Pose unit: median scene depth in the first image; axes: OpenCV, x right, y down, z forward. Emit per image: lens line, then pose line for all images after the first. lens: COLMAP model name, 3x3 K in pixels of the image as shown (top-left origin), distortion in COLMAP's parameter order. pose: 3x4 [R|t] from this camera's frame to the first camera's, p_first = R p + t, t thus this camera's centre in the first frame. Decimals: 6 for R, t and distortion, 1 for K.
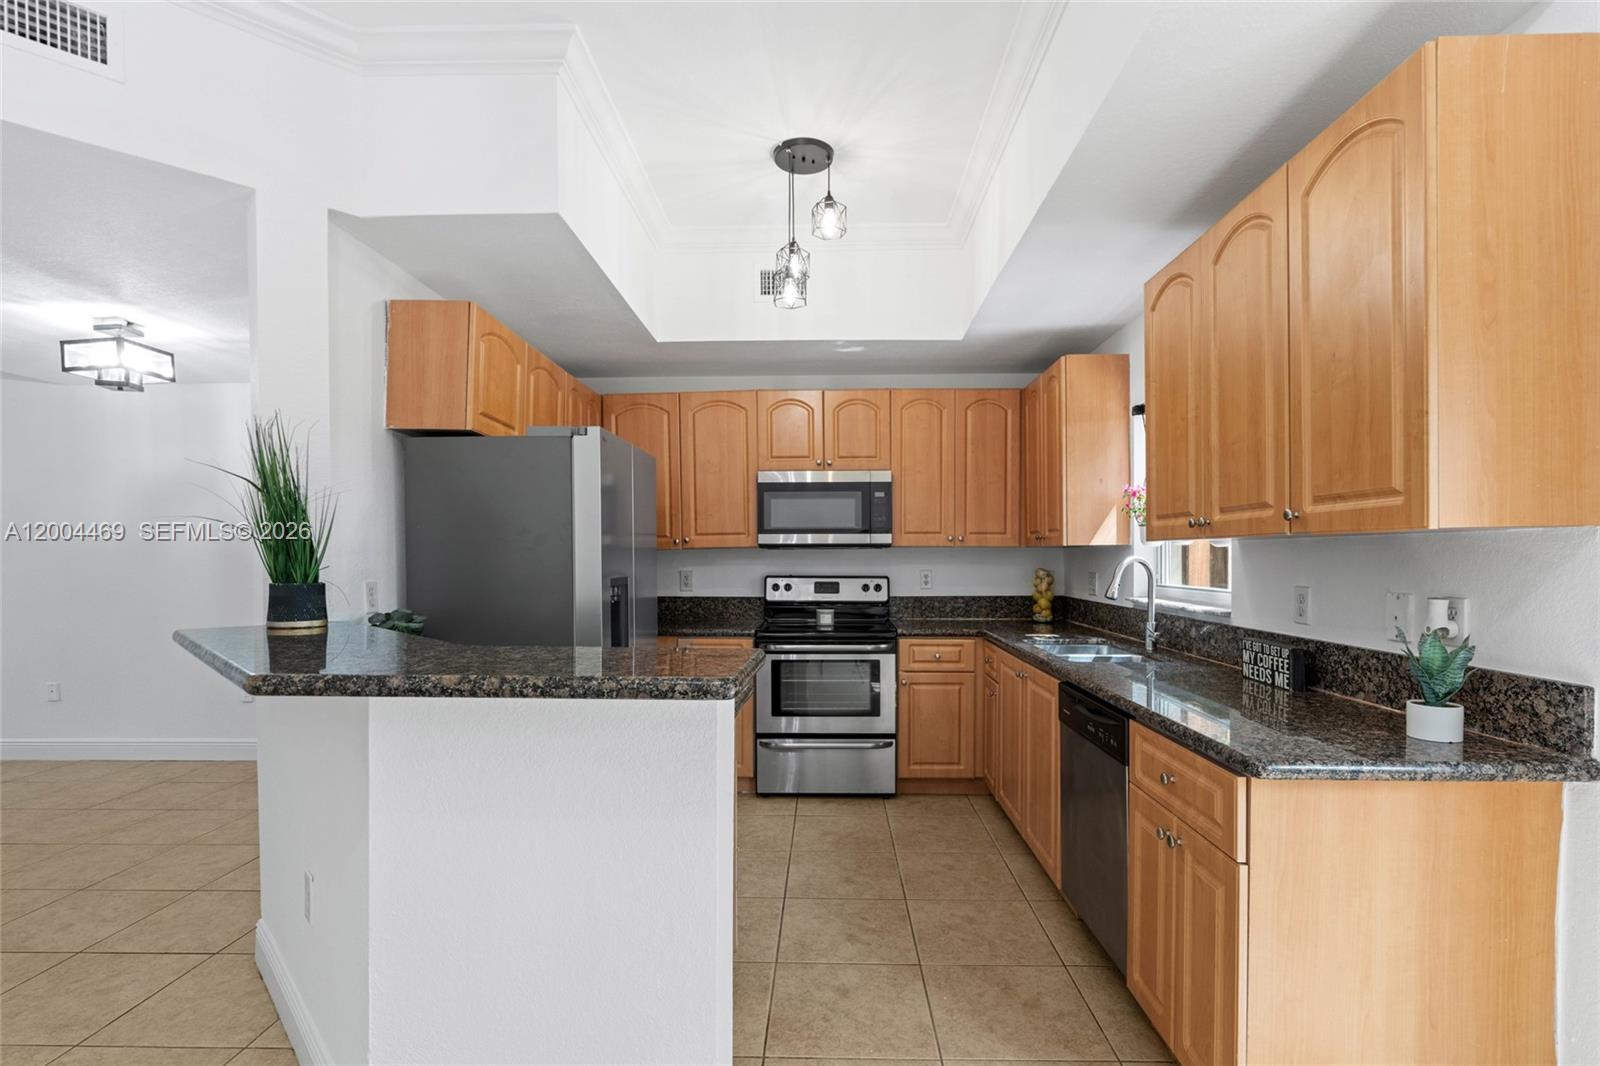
lens RADIAL K [[763.5, 0, 808.3], [0, 763.5, 568.8], [0, 0, 1]] dist [-0.001845, 0.000202]
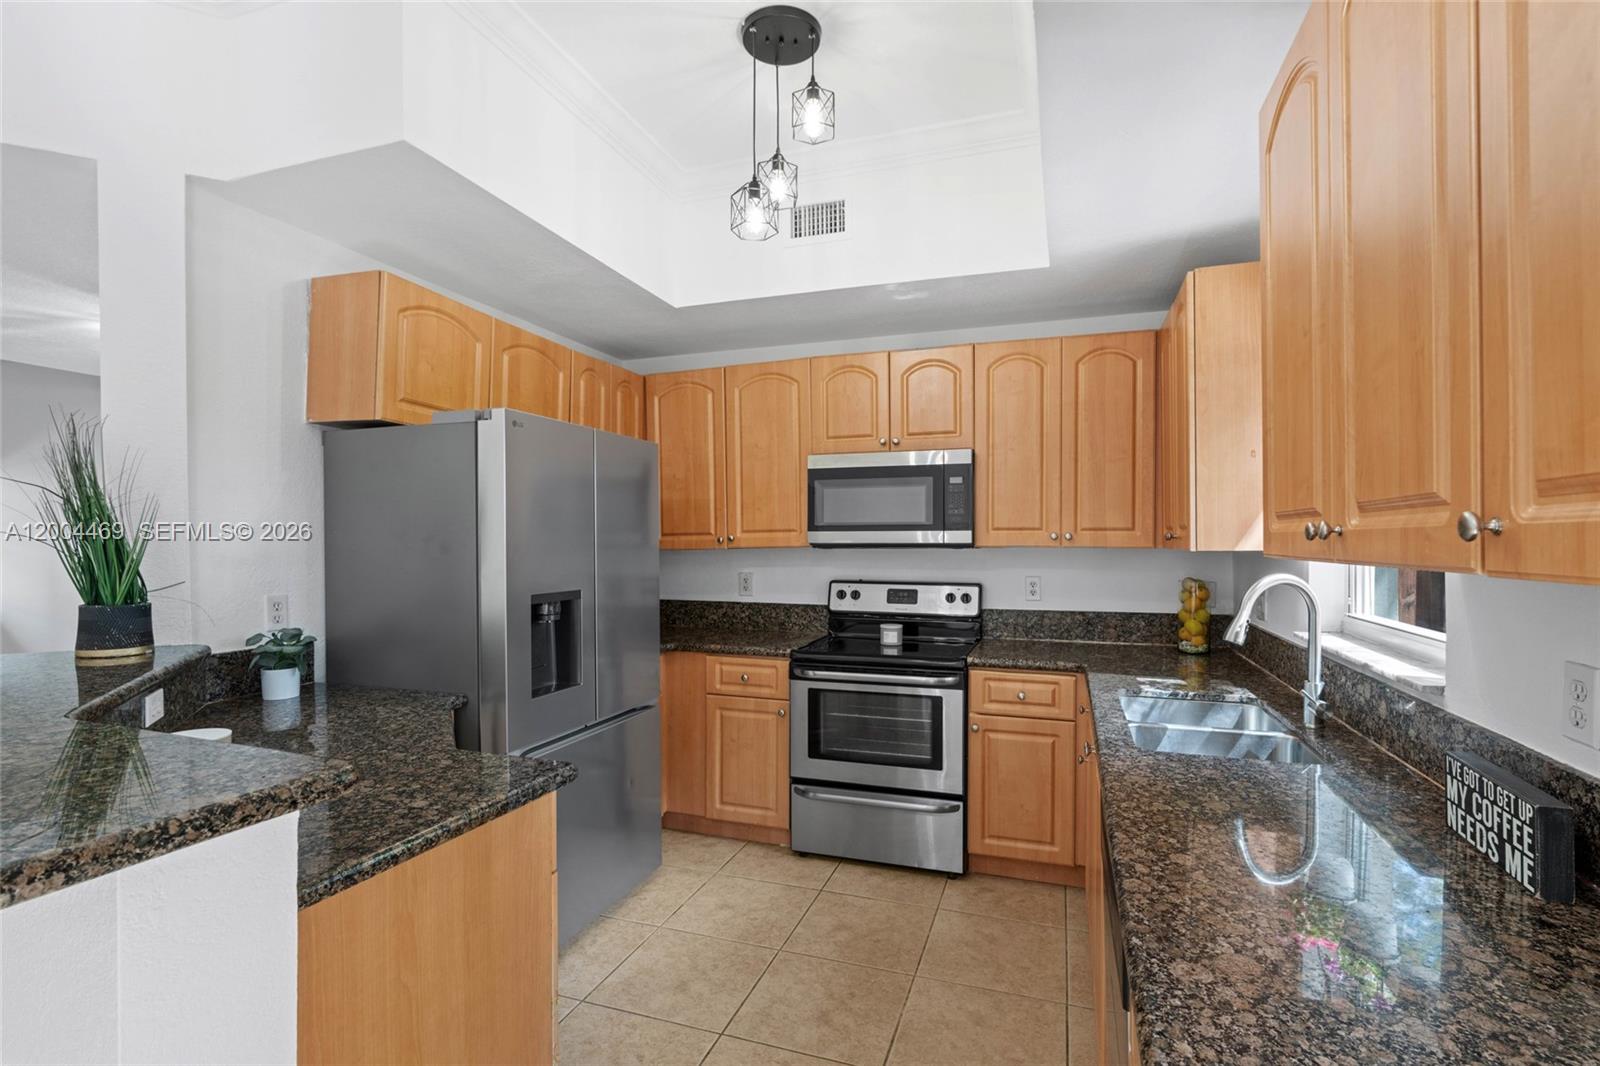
lens RADIAL K [[755.4, 0, 803.9], [0, 755.4, 548.3], [0, 0, 1]] dist [-0.002716, 0.000195]
pose [[0.953989, 0.003679, -0.299820, 0.187219], [-0.005250, 0.999976, -0.004435, -0.025266], [0.299796, 0.005805, 0.953986, 0.234119]]
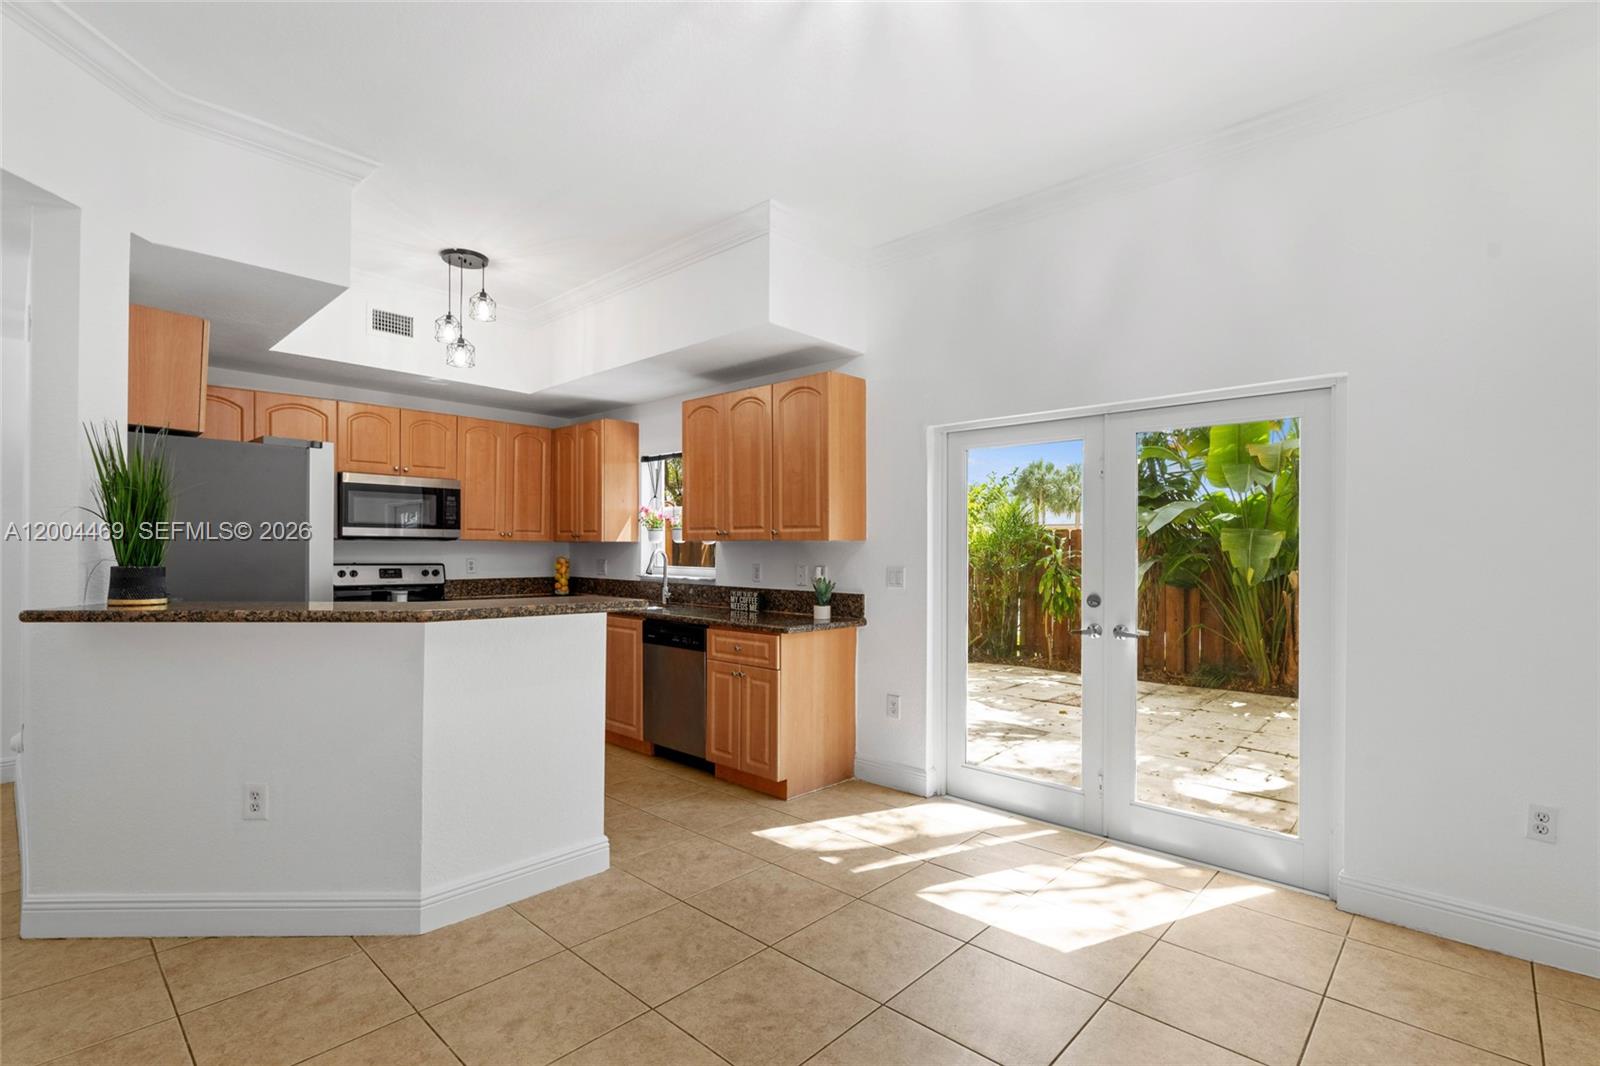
lens RADIAL K [[752.7, 0, 800.9], [0, 752.7, 550.4], [0, 0, 1]] dist [-0.002860, 0.000015]
pose [[0.666614, 0.006689, 0.745373, -0.476652], [0.003501, 0.999921, -0.012104, 0.006300], [-0.745395, 0.010679, 0.666537, -0.279598]]
